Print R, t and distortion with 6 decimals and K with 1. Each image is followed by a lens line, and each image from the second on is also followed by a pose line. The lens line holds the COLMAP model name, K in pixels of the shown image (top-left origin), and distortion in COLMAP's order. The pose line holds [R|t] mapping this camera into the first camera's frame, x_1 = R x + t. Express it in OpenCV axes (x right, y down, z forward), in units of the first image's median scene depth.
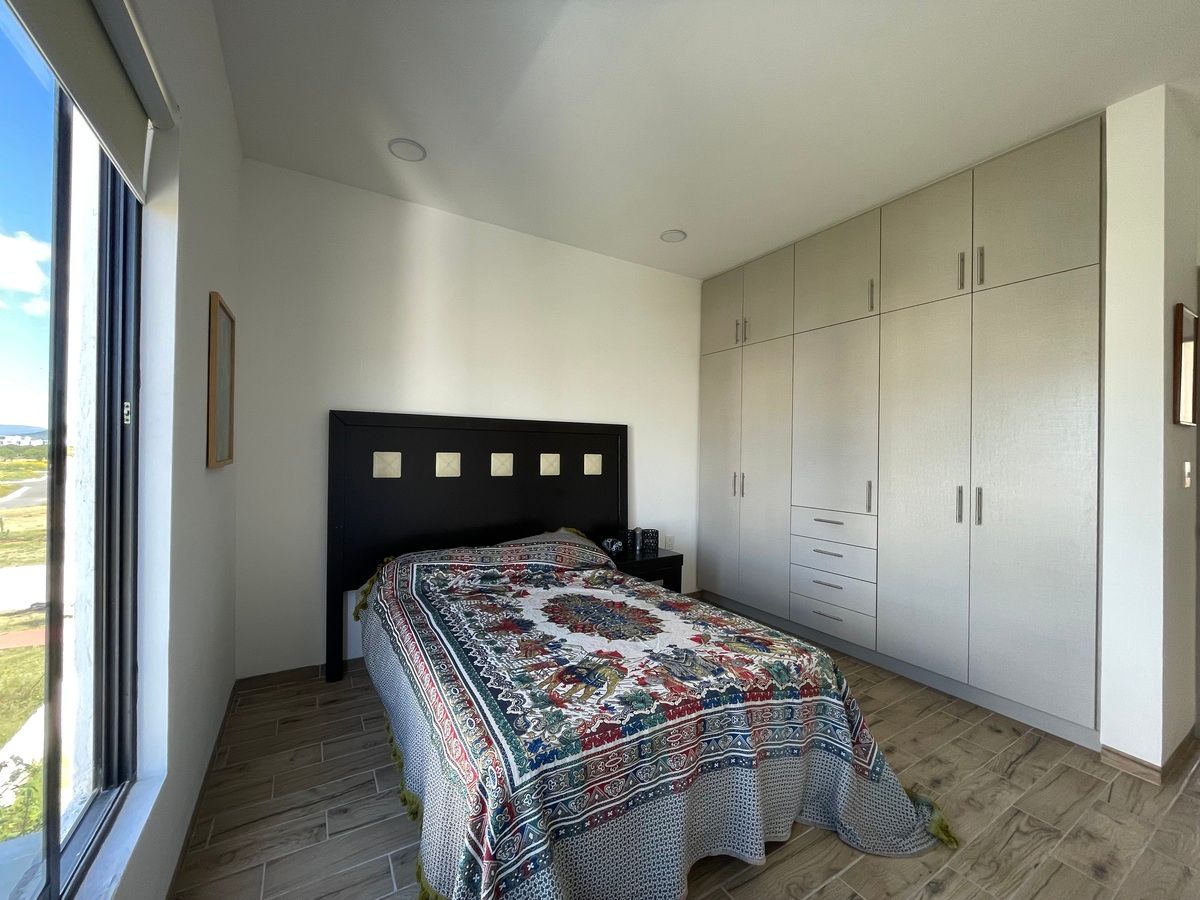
lens RADIAL K [[479.6, 0, 601.5], [0, 479.6, 449.7], [0, 0, 1]] dist [-0.003676, -0.000309]
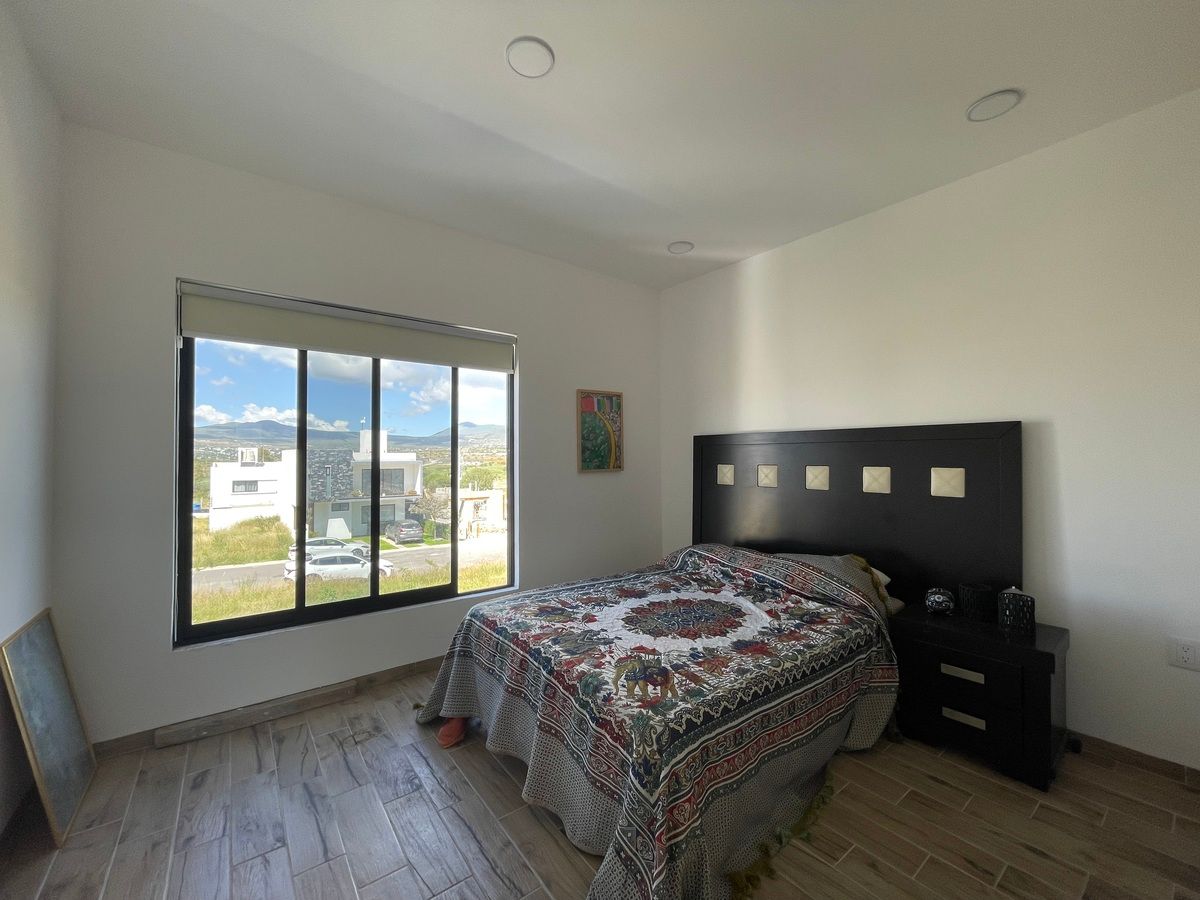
lens RADIAL K [[479.6, 0, 601.5], [0, 479.6, 449.7], [0, 0, 1]] dist [-0.003676, -0.000309]
pose [[0.116540, -0.028679, -0.992772, 1.209701], [0.004680, 0.999588, -0.028327, -0.000143], [0.993175, -0.001345, 0.116627, 0.790925]]
